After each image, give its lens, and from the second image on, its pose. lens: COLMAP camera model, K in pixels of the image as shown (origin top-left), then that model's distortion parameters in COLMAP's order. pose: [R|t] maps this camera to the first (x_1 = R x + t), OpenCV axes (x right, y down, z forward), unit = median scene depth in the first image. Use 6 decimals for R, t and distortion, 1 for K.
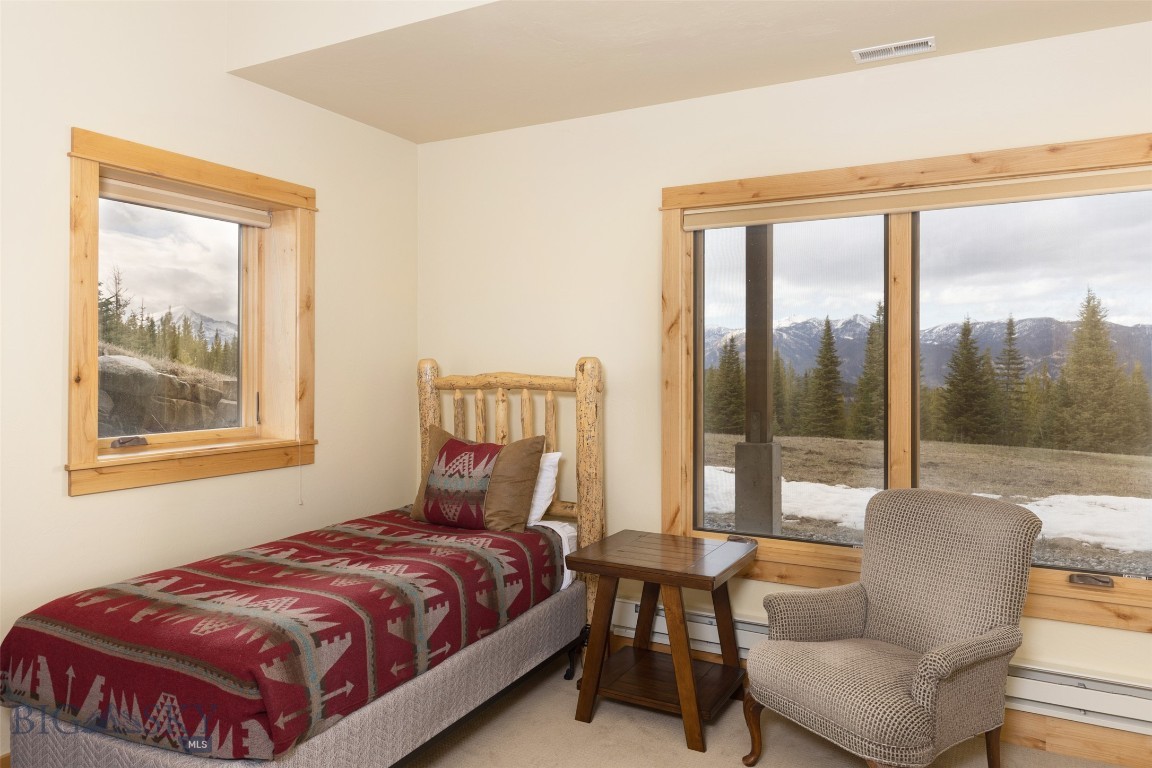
lens RADIAL K [[787.9, 0, 576.0], [0, 787.9, 384.0], [0, 0, 1]] dist [0.008516, 0.004543]
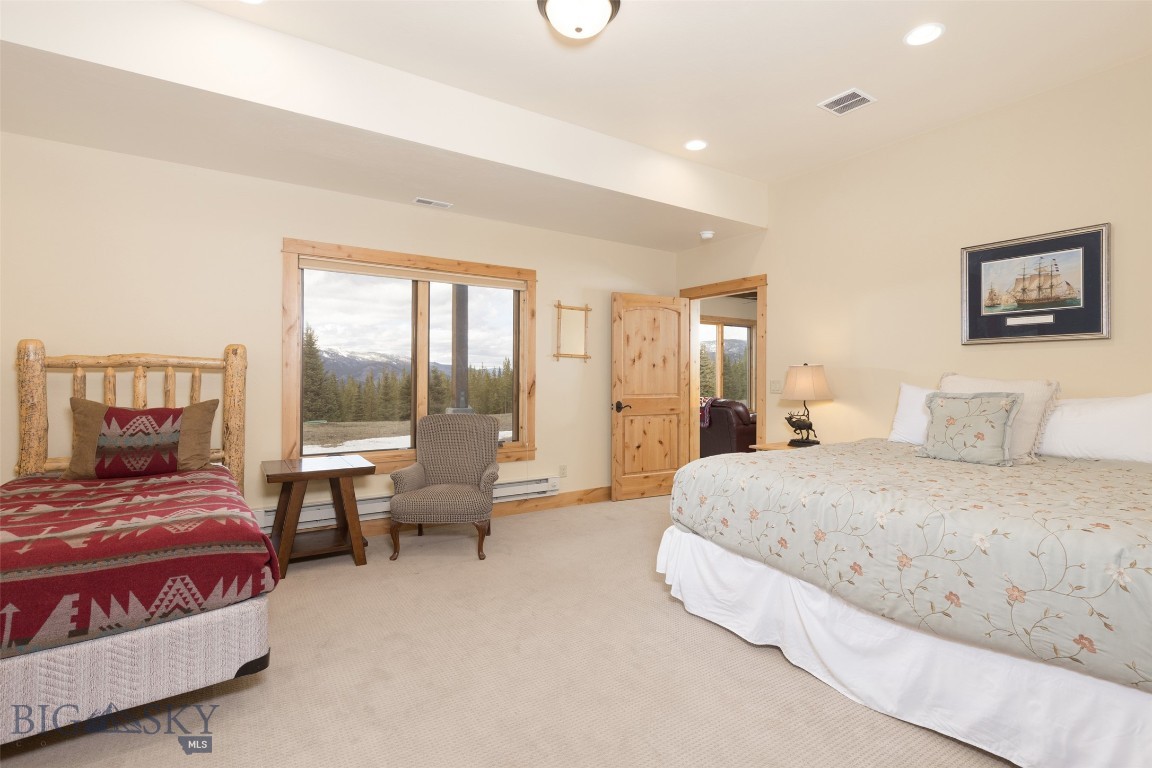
lens RADIAL K [[531.5, 0, 580.7], [0, 531.5, 384.2], [0, 0, 1]] dist [0.016768, -0.000220]
pose [[0.485612, -0.016926, 0.874010, -0.921208], [0.016424, 0.999813, 0.010236, 0.066770], [-0.874020, 0.009384, 0.485800, -0.032740]]
